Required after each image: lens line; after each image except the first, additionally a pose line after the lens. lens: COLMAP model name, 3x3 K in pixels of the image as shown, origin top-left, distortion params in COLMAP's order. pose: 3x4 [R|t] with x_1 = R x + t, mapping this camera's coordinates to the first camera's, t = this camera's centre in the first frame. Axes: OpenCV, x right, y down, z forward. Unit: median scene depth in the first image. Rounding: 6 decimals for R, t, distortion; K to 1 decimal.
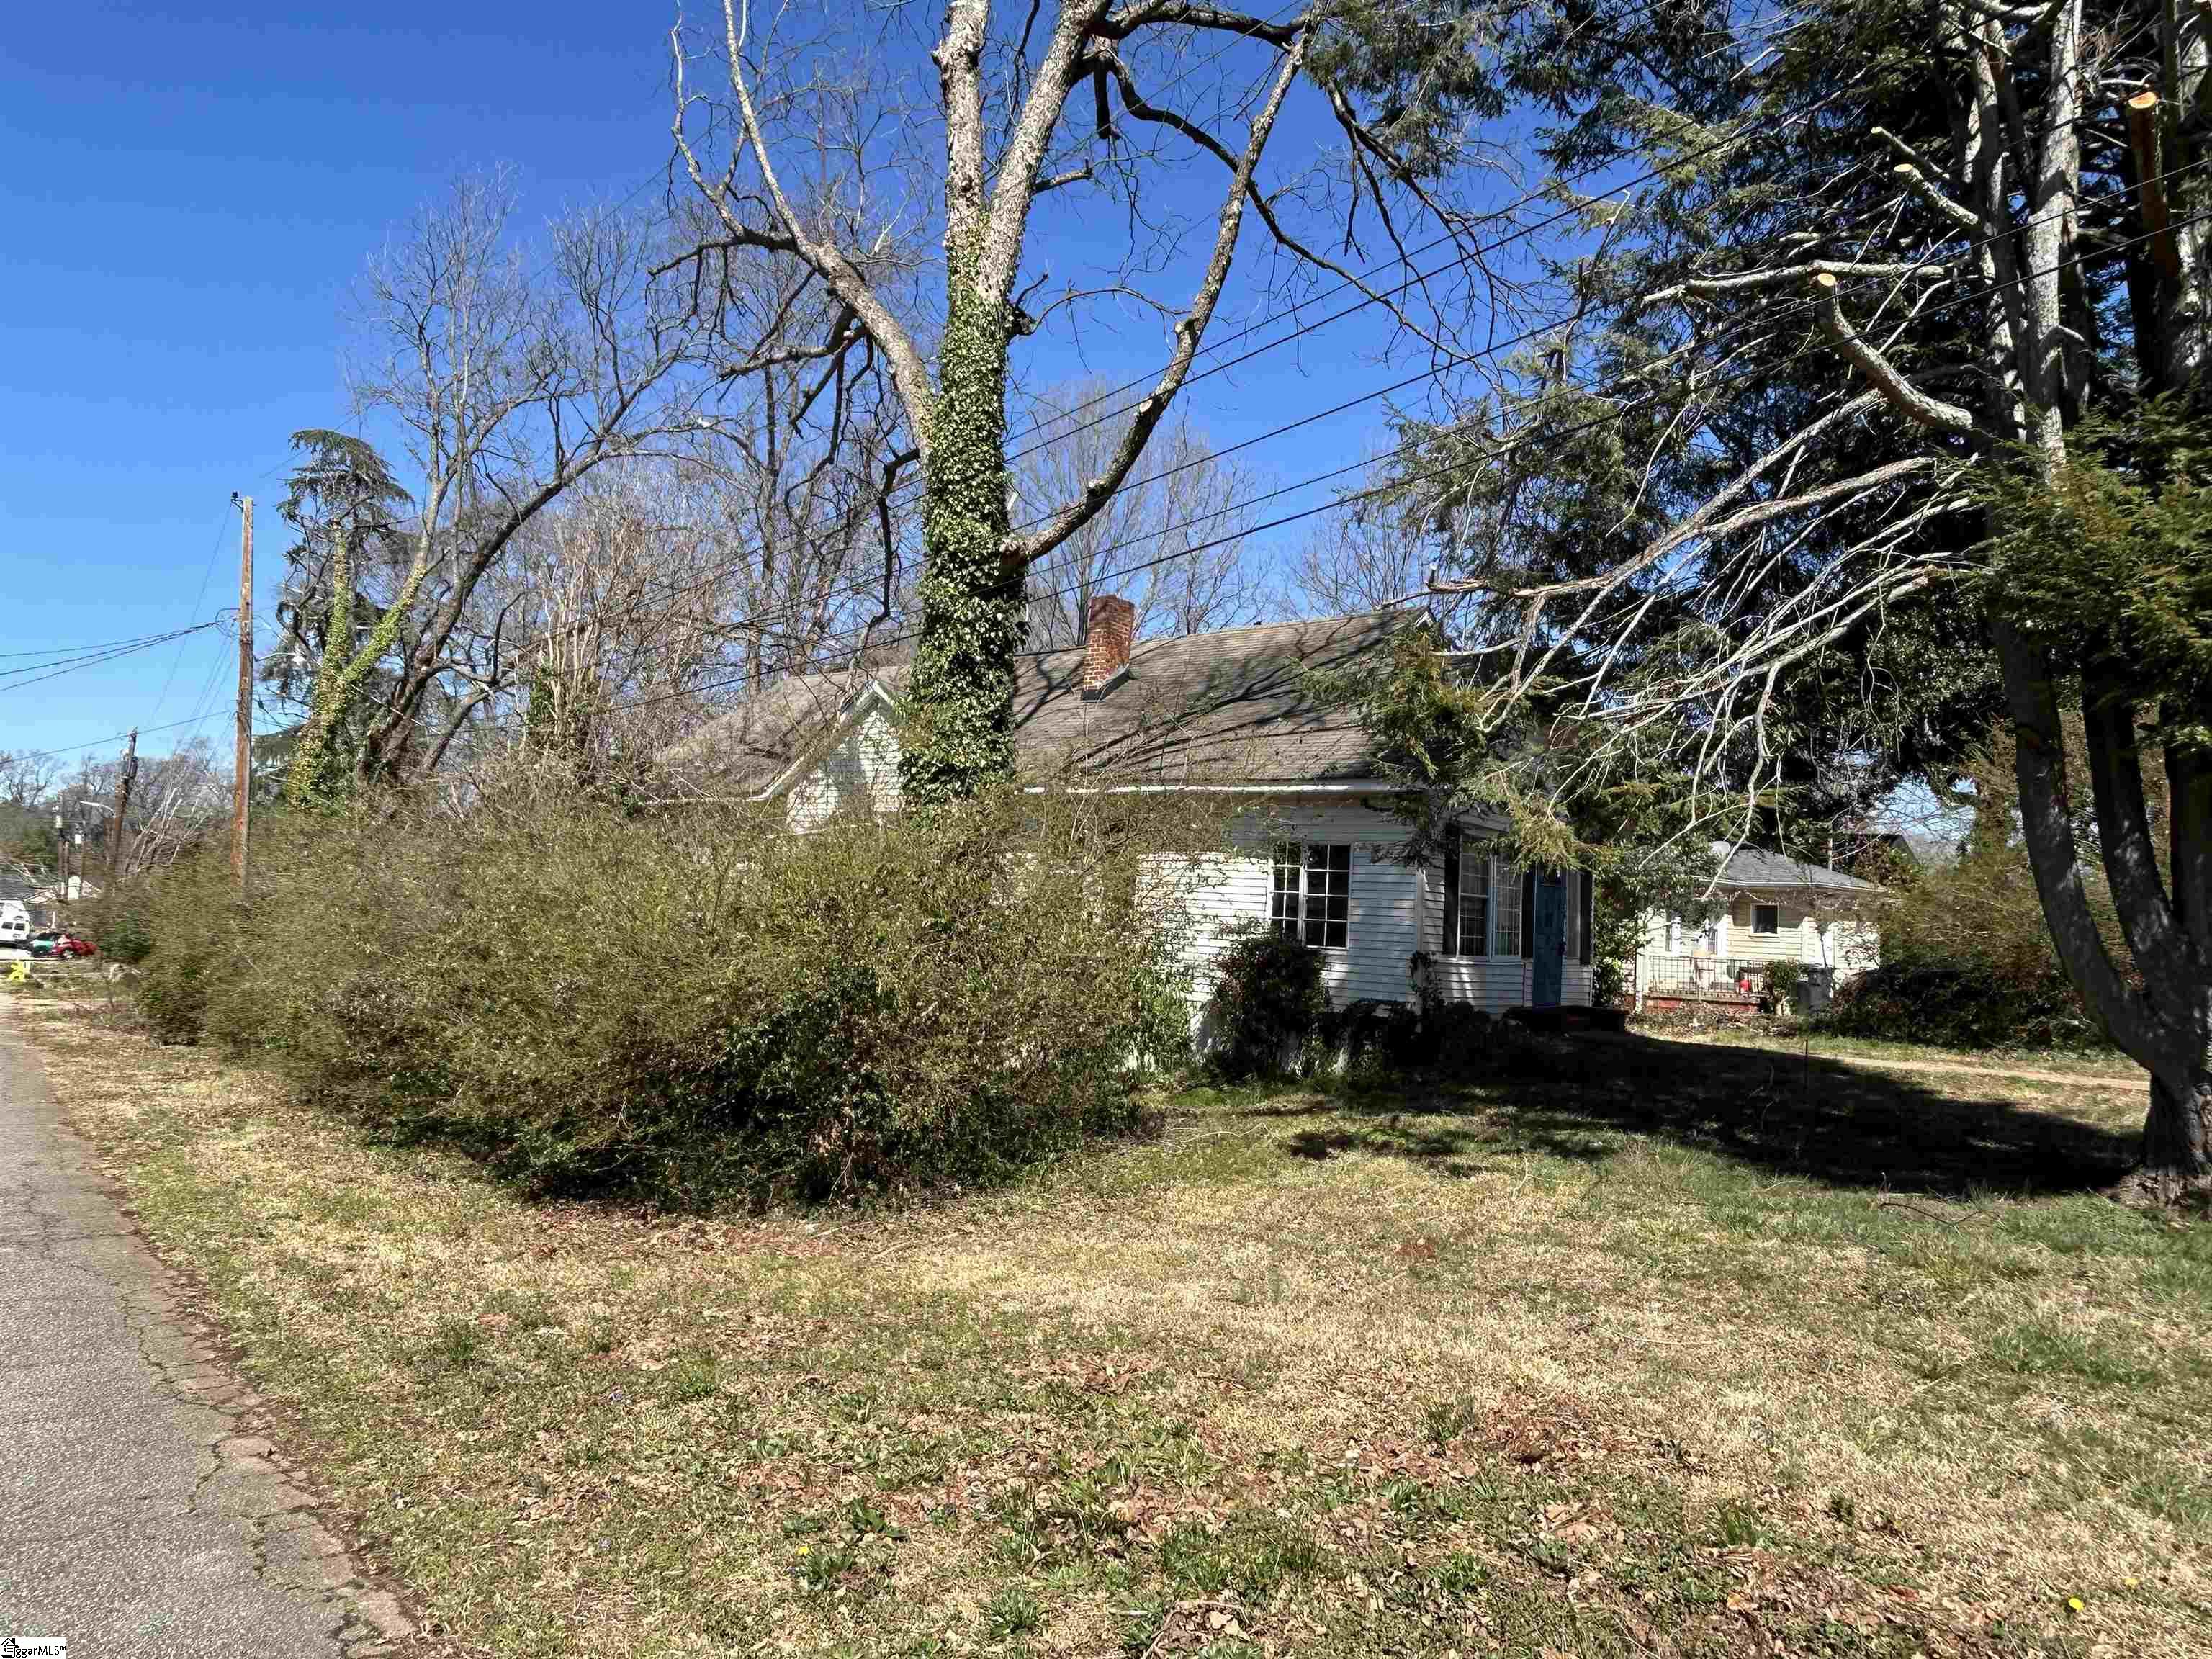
lens RADIAL K [[1393.8, 0, 1106.0], [0, 1393.8, 829.5], [0, 0, 1]] dist [0.002879, -0.000108]
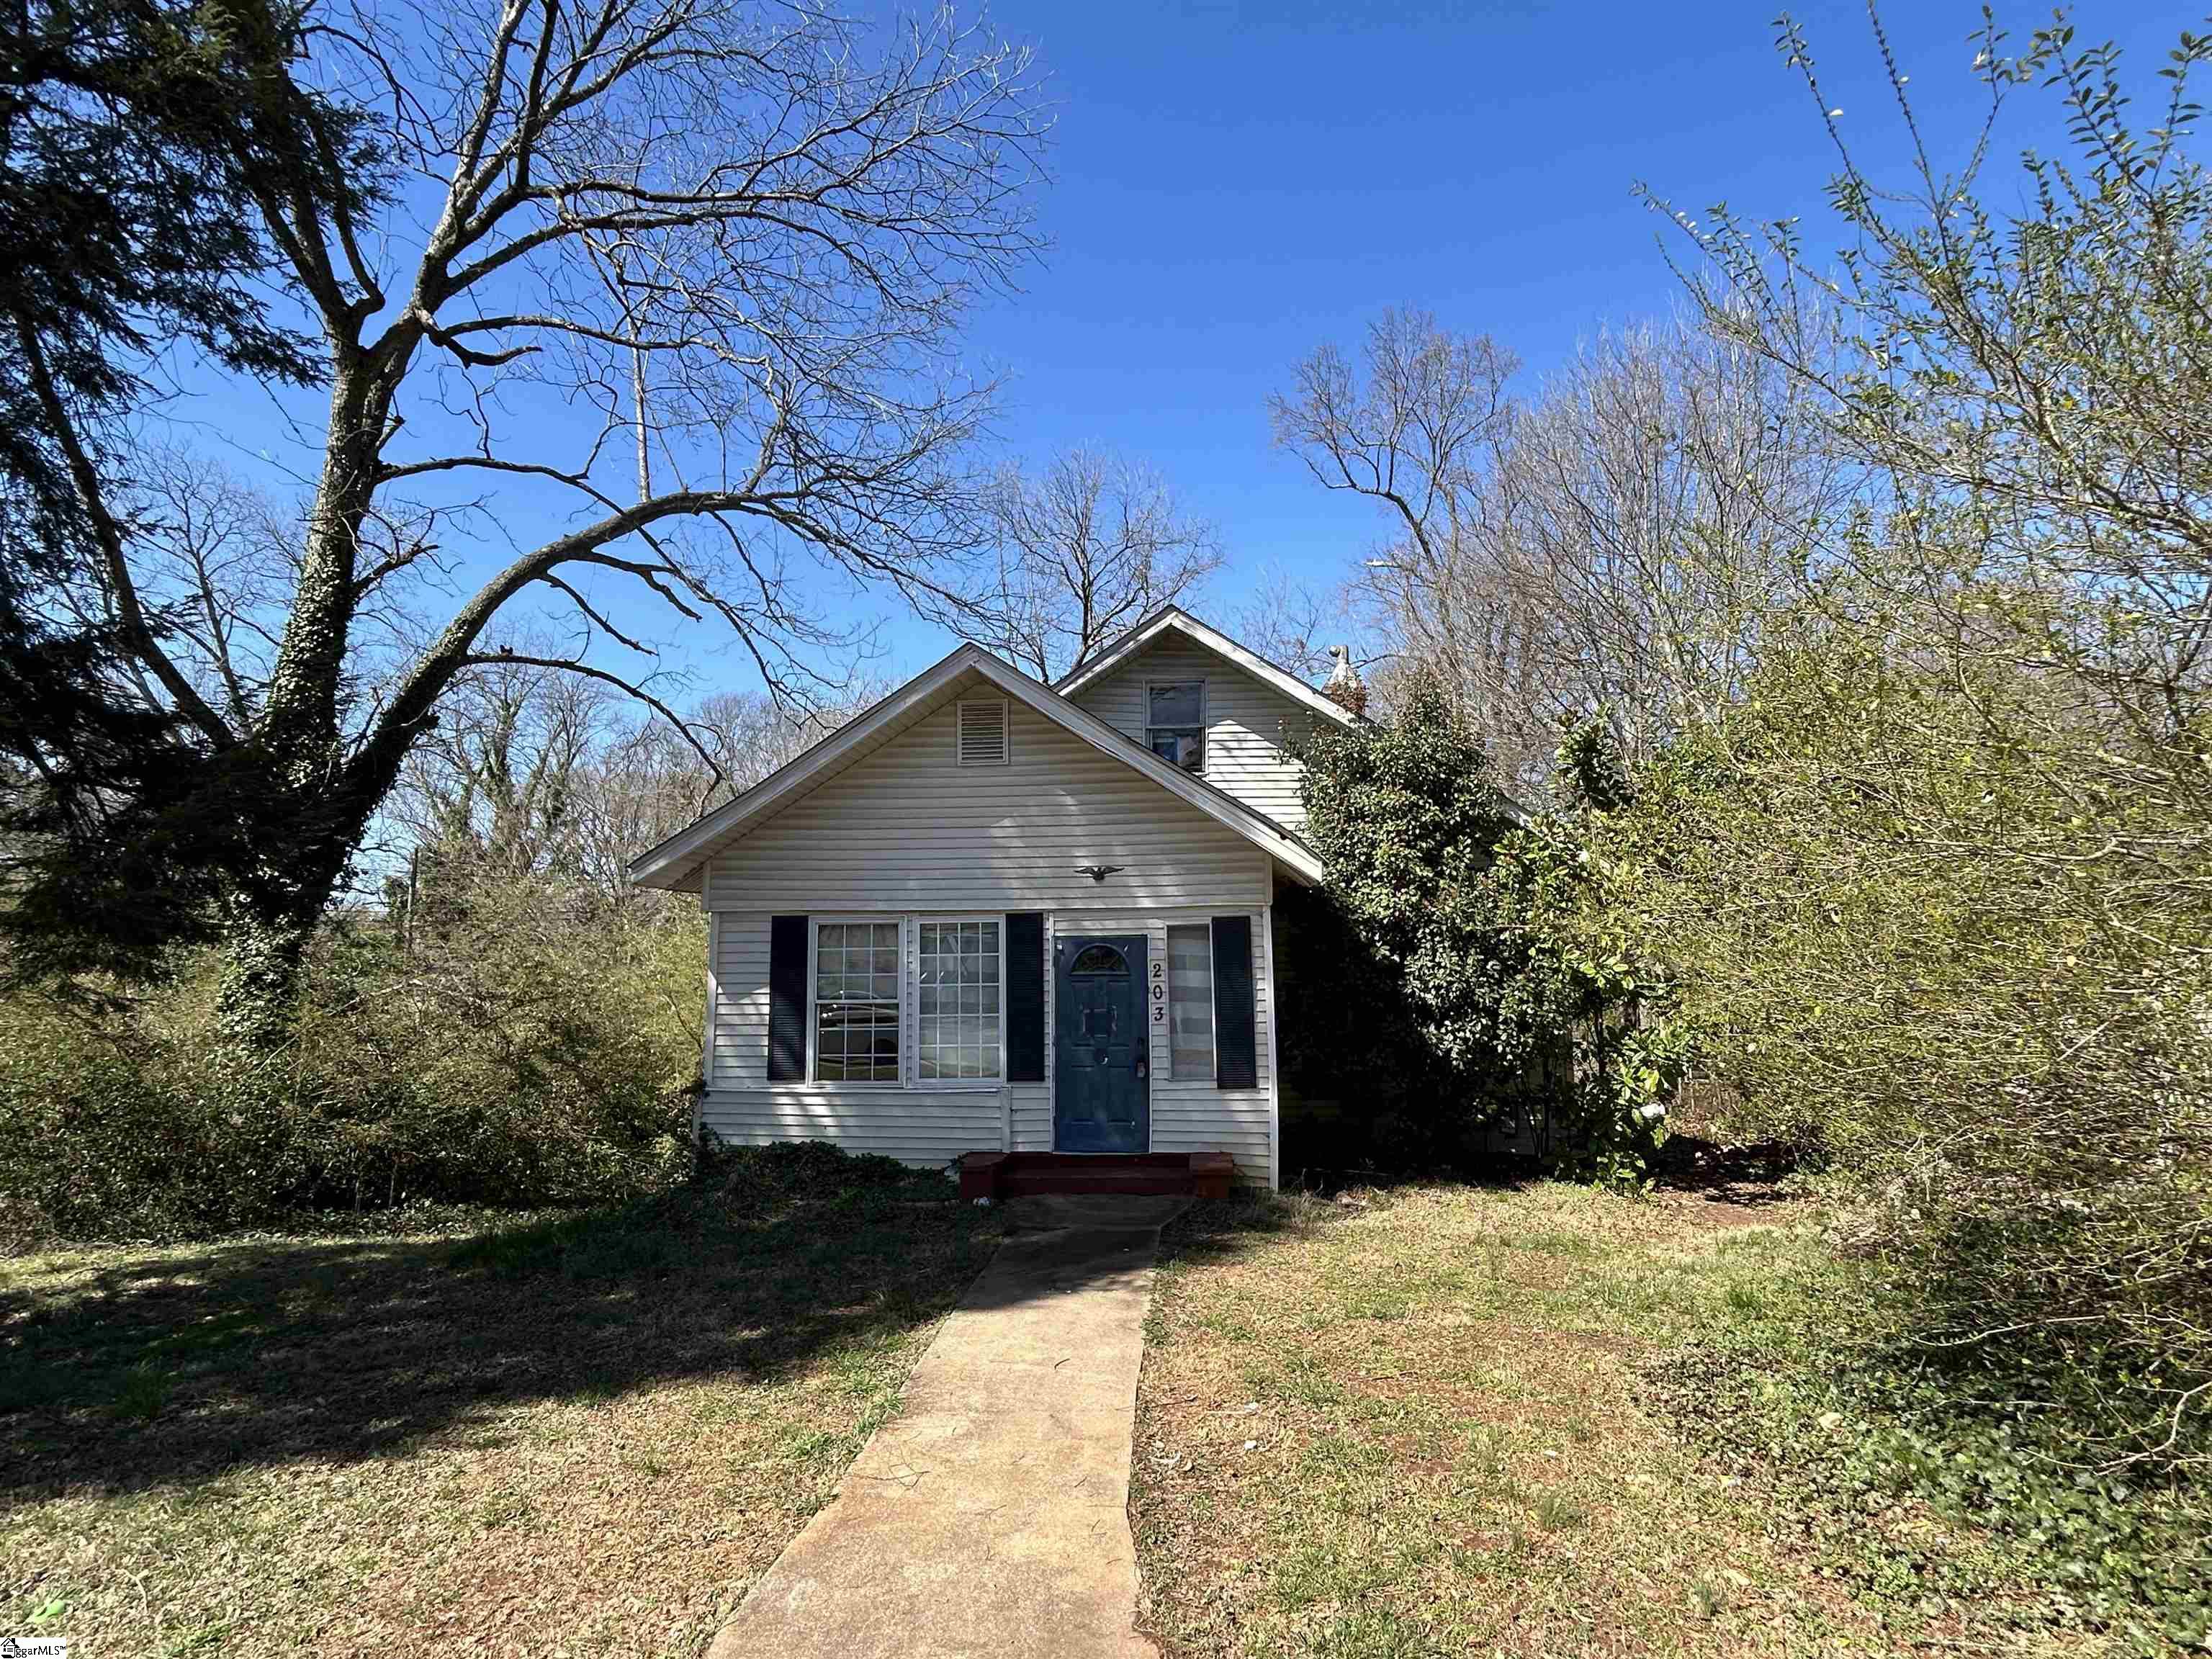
lens RADIAL K [[1166.7, 0, 1106.0], [0, 1166.7, 829.5], [0, 0, 1]] dist [0.000786, 0.000049]
pose [[0.577899, -0.153969, -0.801452, 0.893597], [0.092678, 0.988071, -0.122994, 0.046431], [0.810829, -0.003199, 0.585275, 0.748865]]
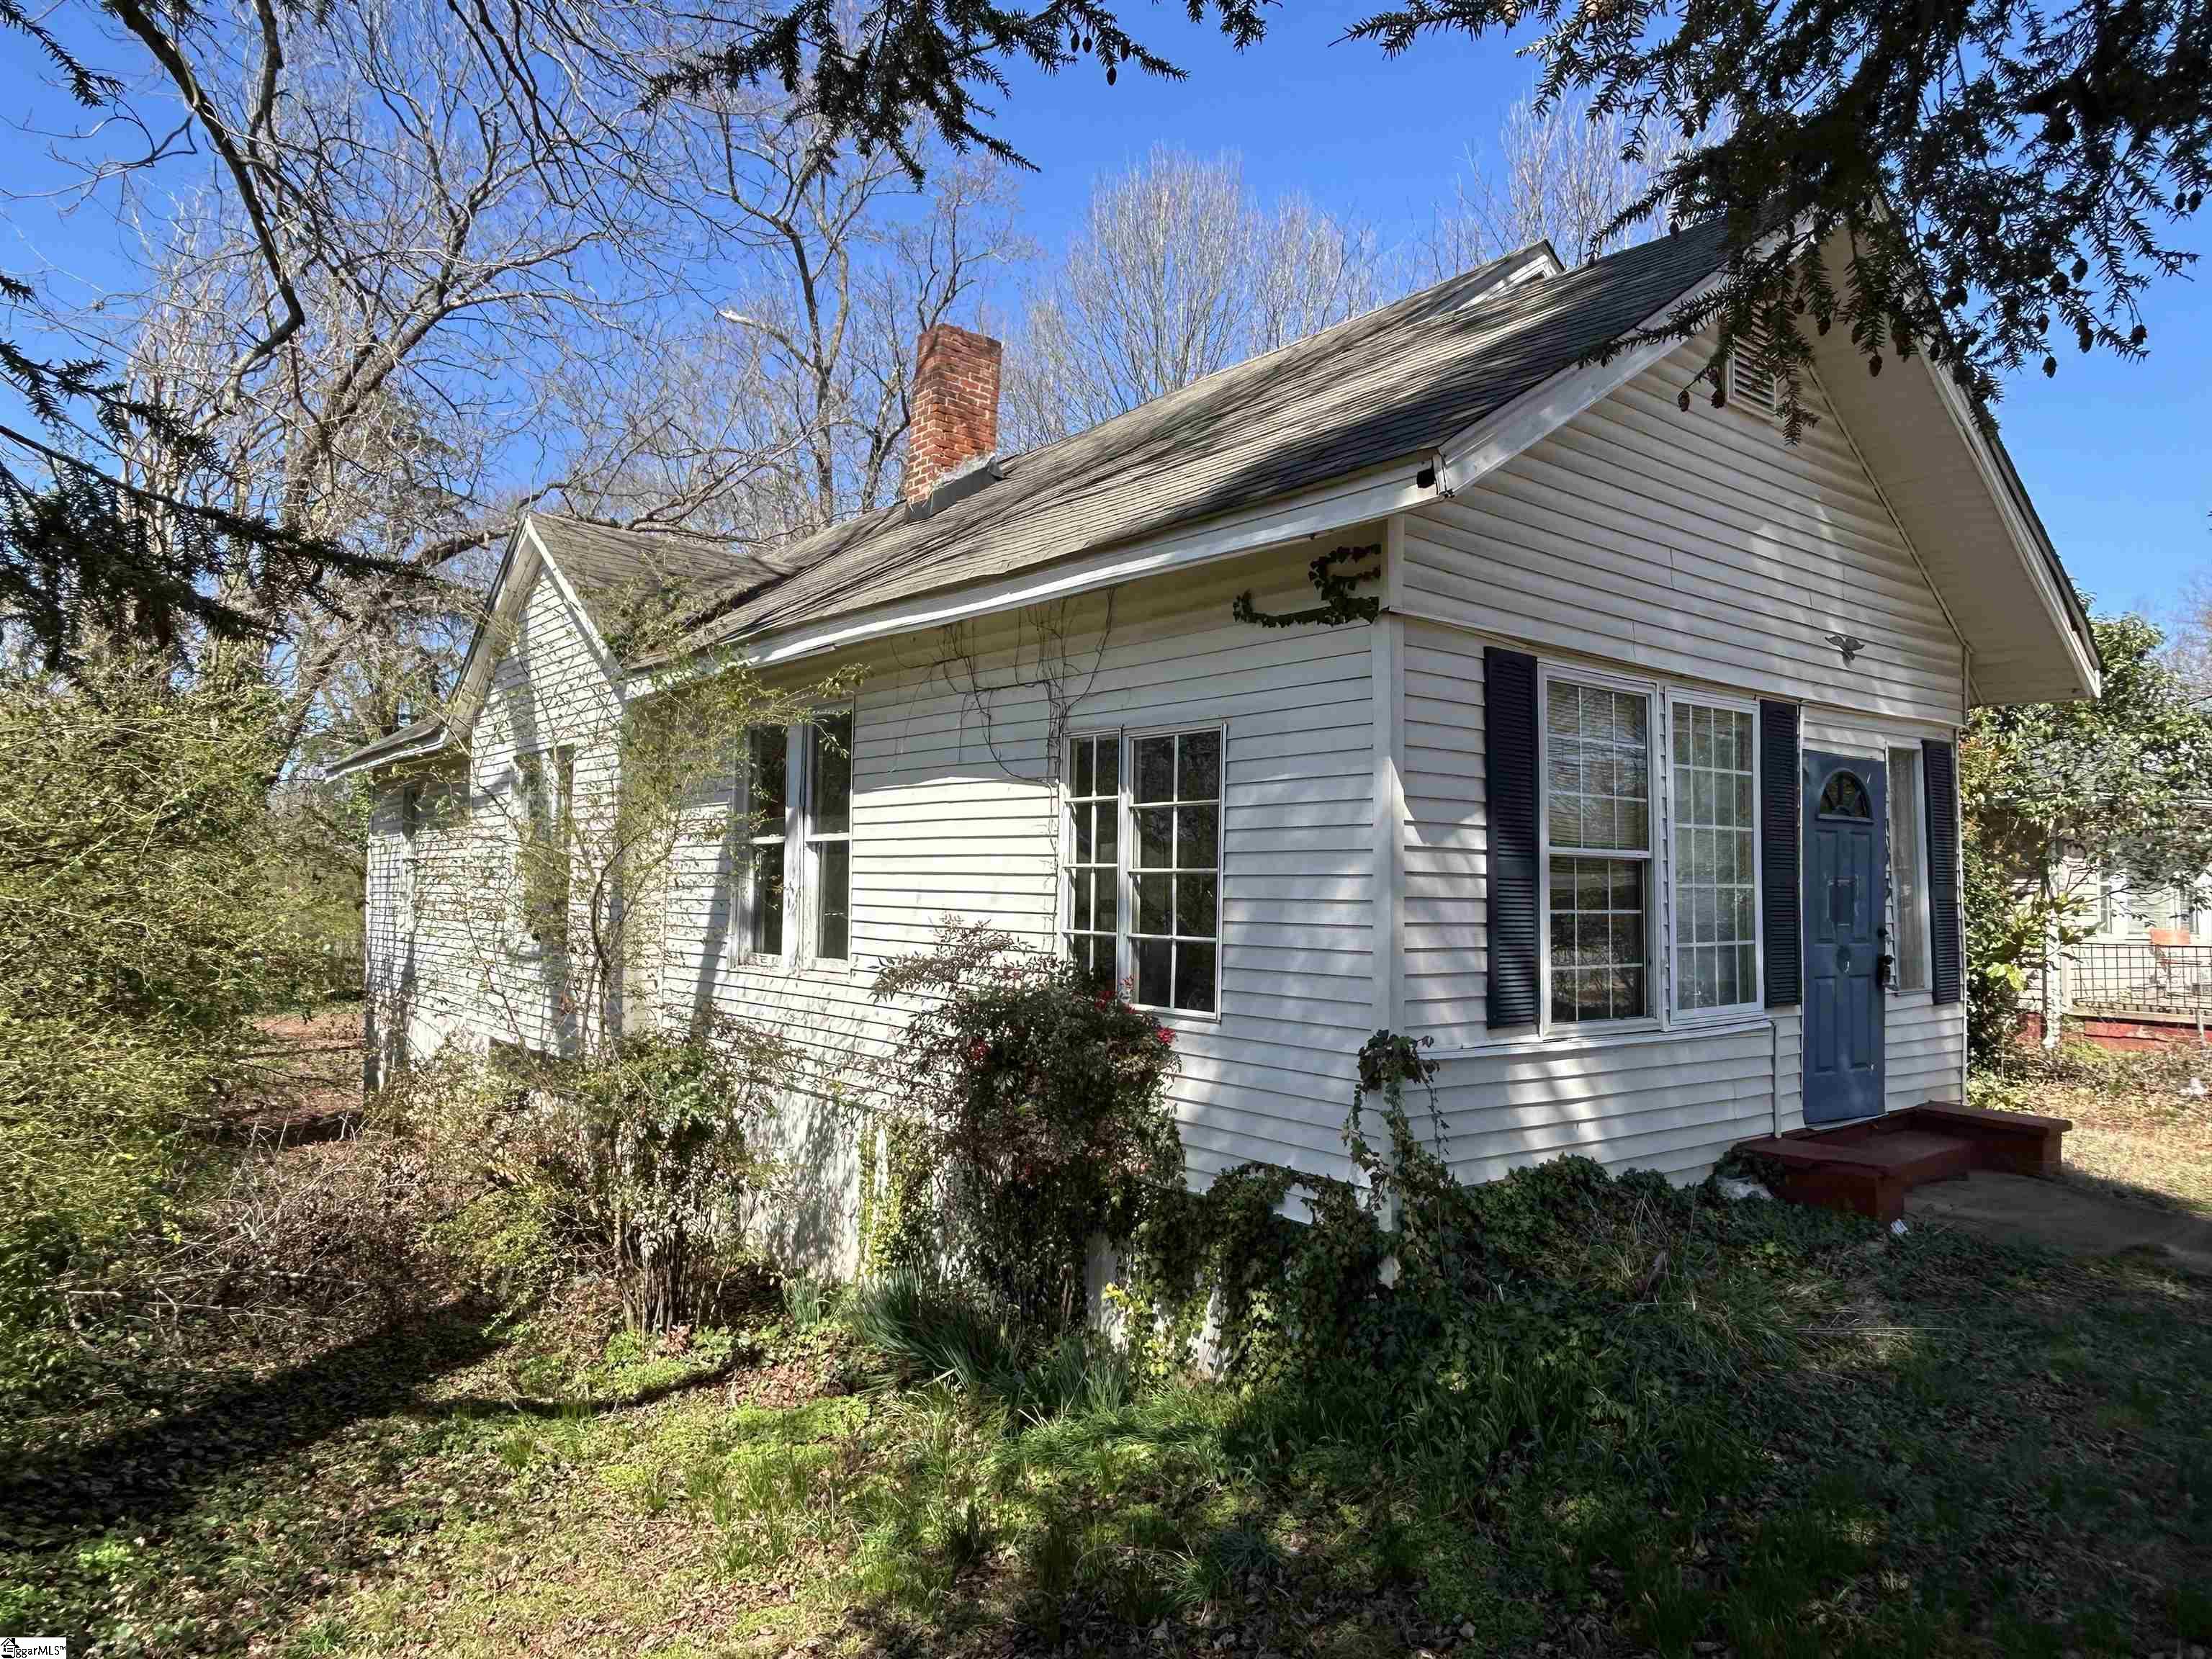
lens RADIAL K [[1393.8, 0, 1106.0], [0, 1393.8, 829.5], [0, 0, 1]] dist [0.002879, -0.000108]
pose [[0.977514, -0.048141, -0.205300, 0.218114], [0.051702, 0.998590, 0.012012, 0.031110], [0.204432, -0.022356, 0.978625, 0.634313]]
